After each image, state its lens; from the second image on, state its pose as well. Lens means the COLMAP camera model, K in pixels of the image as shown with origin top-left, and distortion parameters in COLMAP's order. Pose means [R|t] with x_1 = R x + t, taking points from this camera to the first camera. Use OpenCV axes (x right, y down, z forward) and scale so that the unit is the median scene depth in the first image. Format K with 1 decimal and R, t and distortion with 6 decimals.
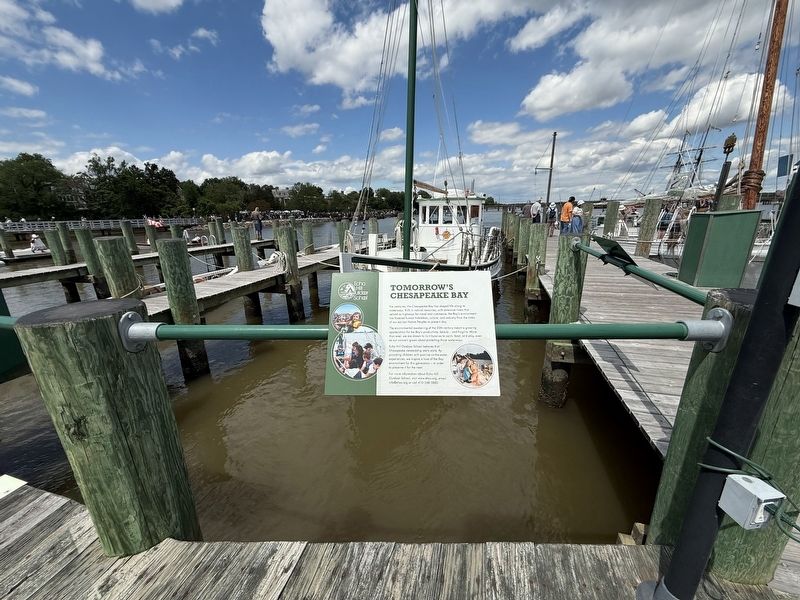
lens RADIAL K [[320.5, 0, 398.5], [0, 320.5, 298.4], [0, 0, 1]] dist [0.001159, 0.000055]
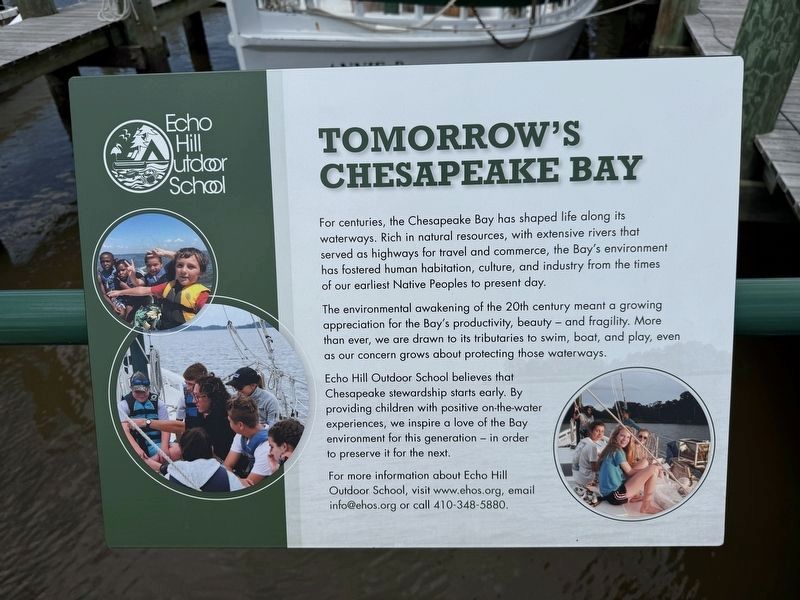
lens RADIAL K [[563.6, 0, 400.0], [0, 563.6, 300.0], [0, 0, 1]] dist [0.077588, -0.091599]
pose [[0.999548, -0.025172, 0.016414, 0.027023], [0.016985, 0.923821, 0.382448, -0.088332], [-0.024790, -0.381996, 0.923831, 0.585406]]
